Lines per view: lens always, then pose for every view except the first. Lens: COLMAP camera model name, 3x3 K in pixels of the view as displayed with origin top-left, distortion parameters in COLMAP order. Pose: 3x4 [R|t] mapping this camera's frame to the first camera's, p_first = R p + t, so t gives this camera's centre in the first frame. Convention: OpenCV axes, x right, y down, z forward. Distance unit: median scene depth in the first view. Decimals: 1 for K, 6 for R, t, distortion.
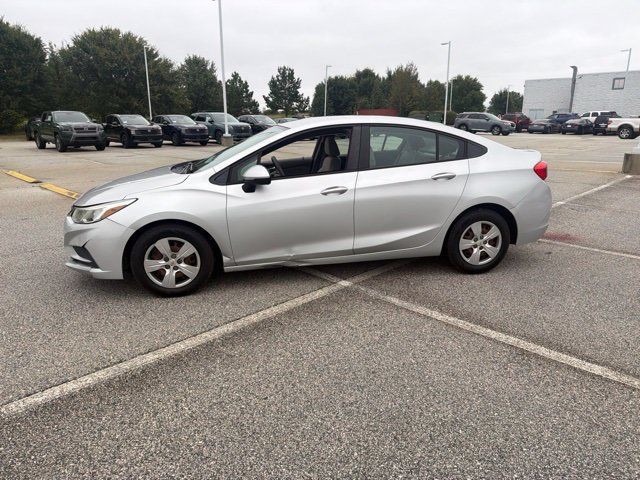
lens RADIAL K [[449.6, 0, 324.2], [0, 449.6, 234.0], [0, 0, 1]] dist [0.036602, -0.039899]
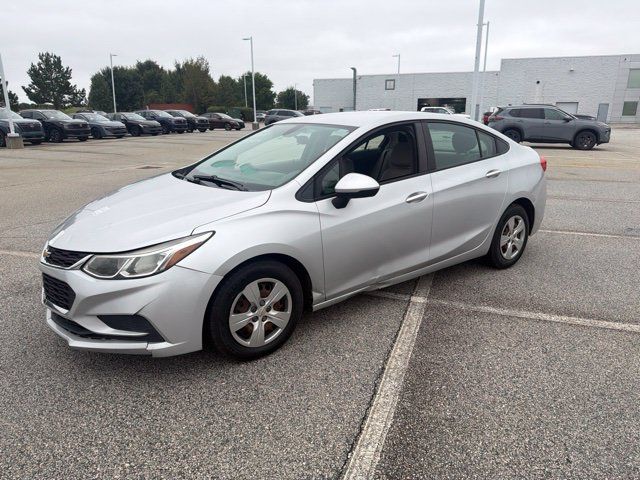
lens RADIAL K [[448.9, 0, 321.8], [0, 448.9, 242.1], [0, 0, 1]] dist [0.047285, -0.059403]
pose [[0.901446, -0.118170, 0.416449, -0.481255], [0.107832, 0.992992, 0.048356, -0.067075], [-0.419245, 0.001317, 0.907872, 0.262626]]
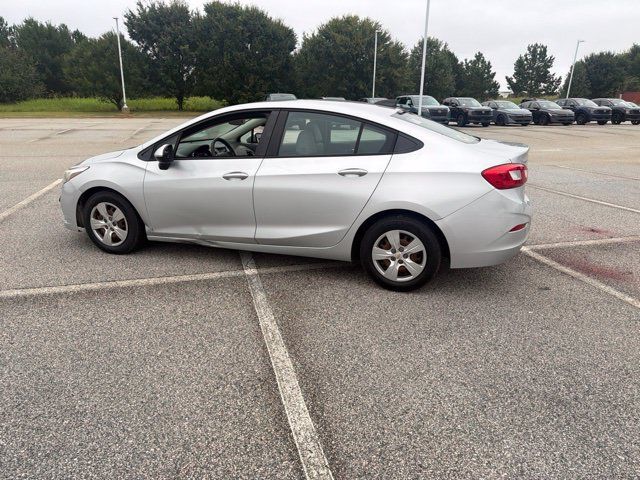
lens RADIAL K [[448.9, 0, 325.5], [0, 448.9, 234.1], [0, 0, 1]] dist [0.047285, -0.059403]
pose [[0.871151, 0.152487, -0.466736, 0.628792], [-0.135438, 0.988303, 0.070095, -0.061565], [0.471966, 0.002150, 0.881614, 0.206054]]
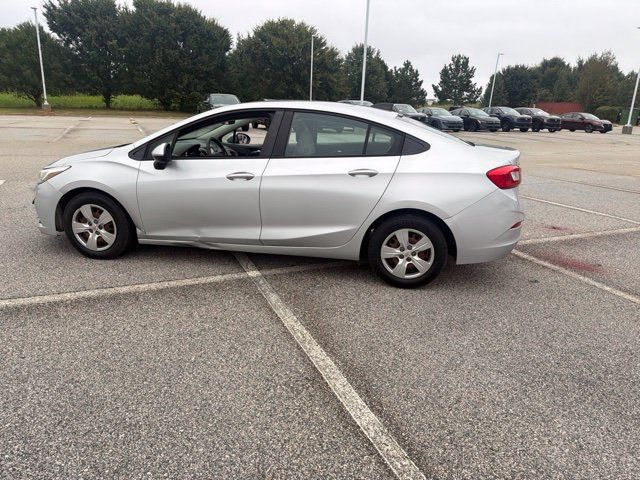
lens RADIAL K [[448.9, 0, 324.9], [0, 448.9, 234.1], [0, 0, 1]] dist [0.047285, -0.059403]
pose [[0.932040, 0.135108, -0.336226, 0.497595], [-0.127639, 0.990830, 0.044329, -0.036303], [0.339132, 0.001600, 0.940738, 0.139328]]
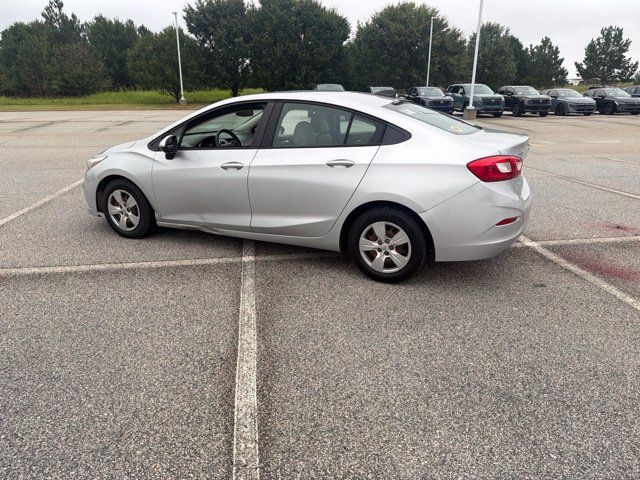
lens RADIAL K [[449.6, 0, 326.0], [0, 449.6, 238.8], [0, 0, 1]] dist [0.036602, -0.039899]
pose [[0.806822, 0.188558, -0.559897, 0.744699], [-0.149695, 0.982021, 0.115005, -0.077428], [0.571516, -0.008975, 0.820542, 0.258517]]
